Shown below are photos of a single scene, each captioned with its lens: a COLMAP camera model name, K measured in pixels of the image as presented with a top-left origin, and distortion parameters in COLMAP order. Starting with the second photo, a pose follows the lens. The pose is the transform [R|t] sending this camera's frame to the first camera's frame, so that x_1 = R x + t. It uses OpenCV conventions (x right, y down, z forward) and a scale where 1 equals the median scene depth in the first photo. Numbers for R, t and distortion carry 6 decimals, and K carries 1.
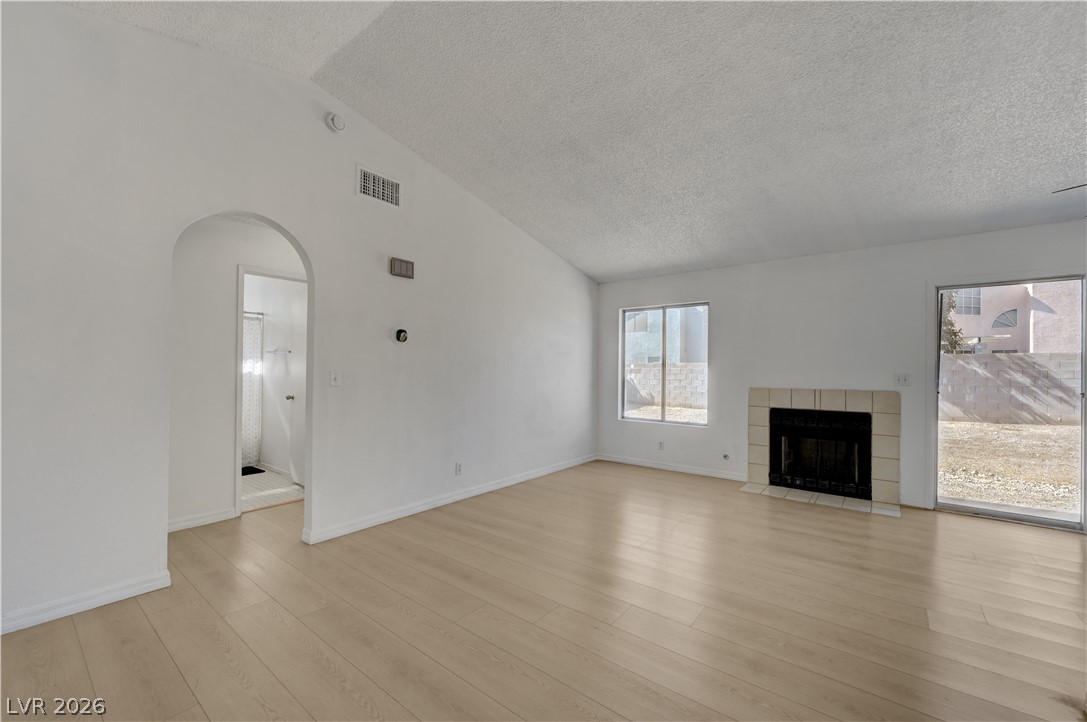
lens RADIAL K [[430.7, 0, 542.8], [0, 430.7, 368.1], [0, 0, 1]] dist [0.003440, -0.001868]
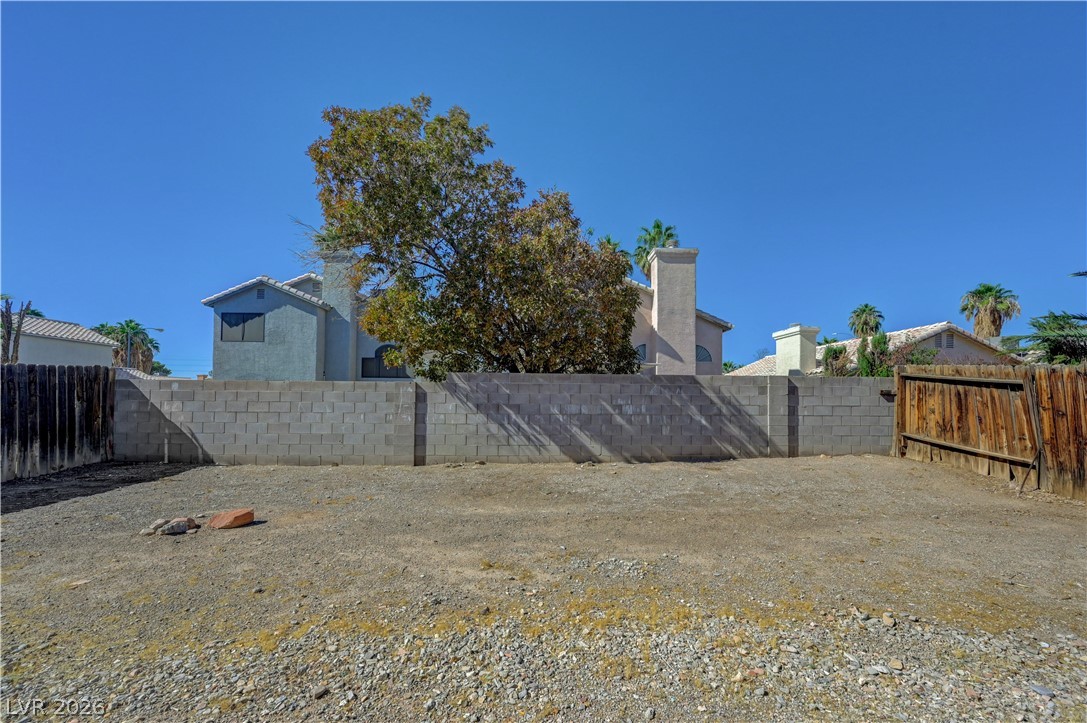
lens RADIAL K [[430.7, 0, 550.4], [0, 430.7, 398.0], [0, 0, 1]] dist [0.003440, -0.001868]
pose [[0.729011, 0.015882, 0.684318, 0.343510], [-0.006905, 0.999851, -0.015849, 0.027064], [-0.684467, 0.006828, 0.729012, 0.671771]]
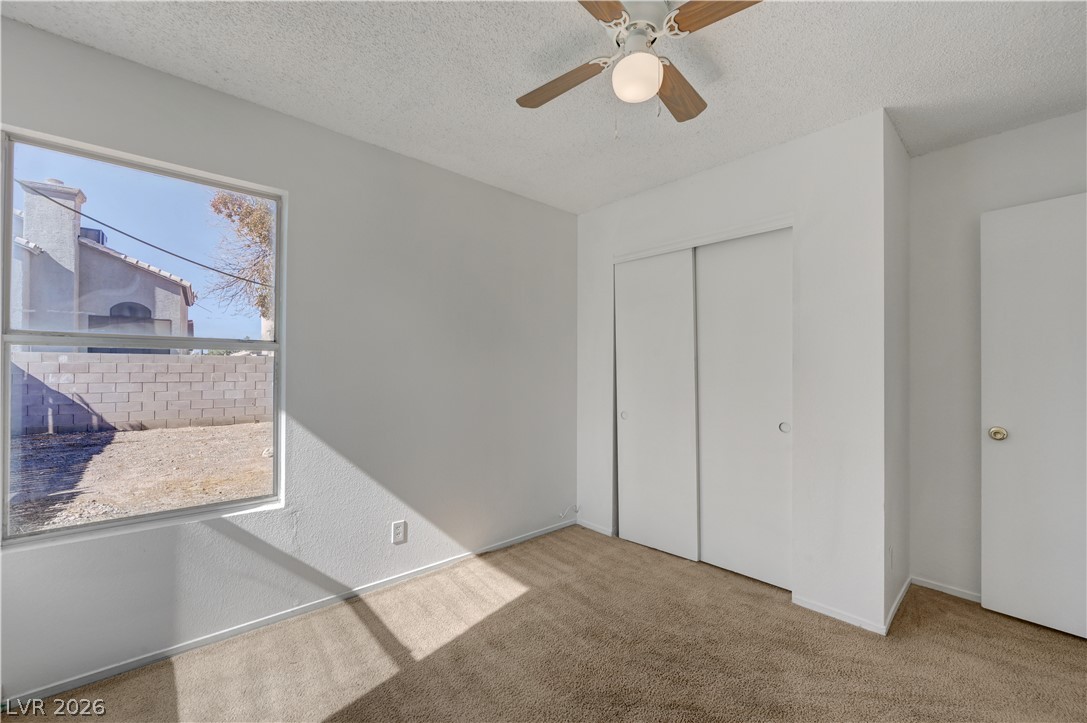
lens RADIAL K [[430.7, 0, 544.5], [0, 430.7, 367.4], [0, 0, 1]] dist [0.003440, -0.001868]
pose [[0.140736, 0.001080, 0.990047, -0.384023], [-0.008066, 0.999967, 0.000056, 0.003637], [-0.990014, -0.007994, 0.140741, 0.707940]]
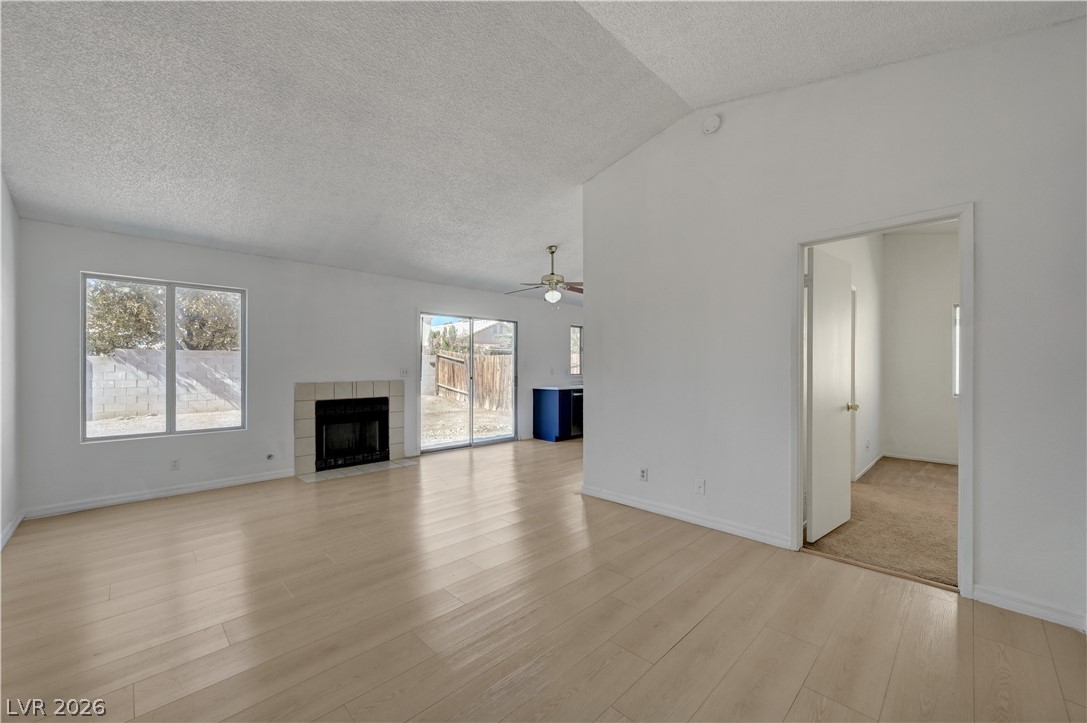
lens RADIAL K [[430.7, 0, 546.9], [0, 430.7, 368.0], [0, 0, 1]] dist [0.003440, -0.001868]
pose [[0.111946, -0.007581, 0.993685, -0.251006], [-0.003434, 0.999962, 0.008015, -0.000089], [-0.993708, -0.004310, 0.111915, 0.161410]]
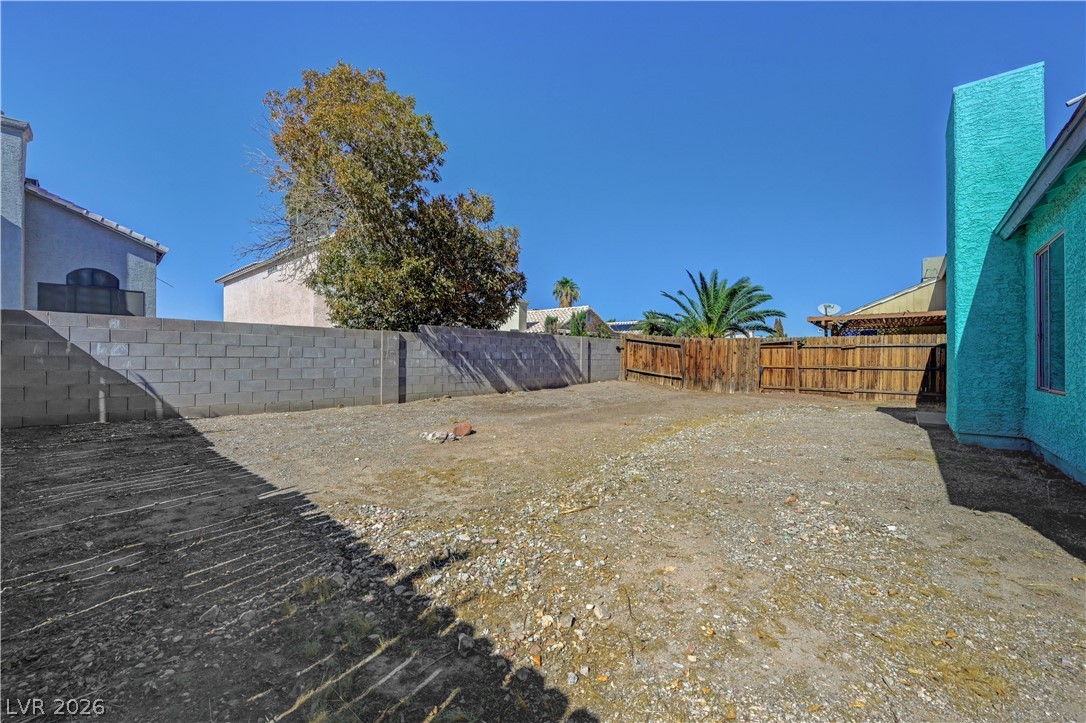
lens RADIAL K [[437.6, 0, 539.5], [0, 437.6, 362.9], [0, 0, 1]] dist [0.002317, 0.000590]
pose [[0.012583, -0.007880, 0.999890, -0.317111], [-0.006552, 0.999947, 0.007963, 0.047086], [-0.999899, -0.006651, 0.012530, 1.167084]]
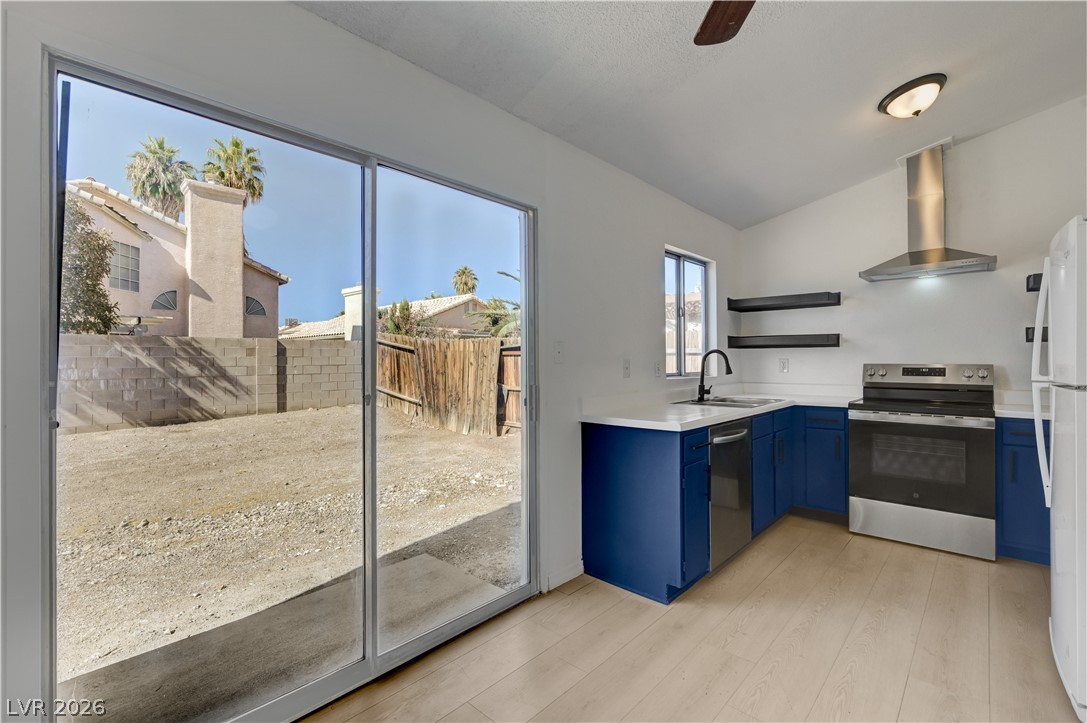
lens RADIAL K [[478.1, 0, 549.0], [0, 478.1, 358.5], [0, 0, 1]] dist [-0.003276, -0.000064]
pose [[0.062266, -0.003626, 0.998053, 0.267079], [0.002881, 0.999990, 0.003454, 0.005763], [-0.998055, 0.002660, 0.062276, 0.281891]]
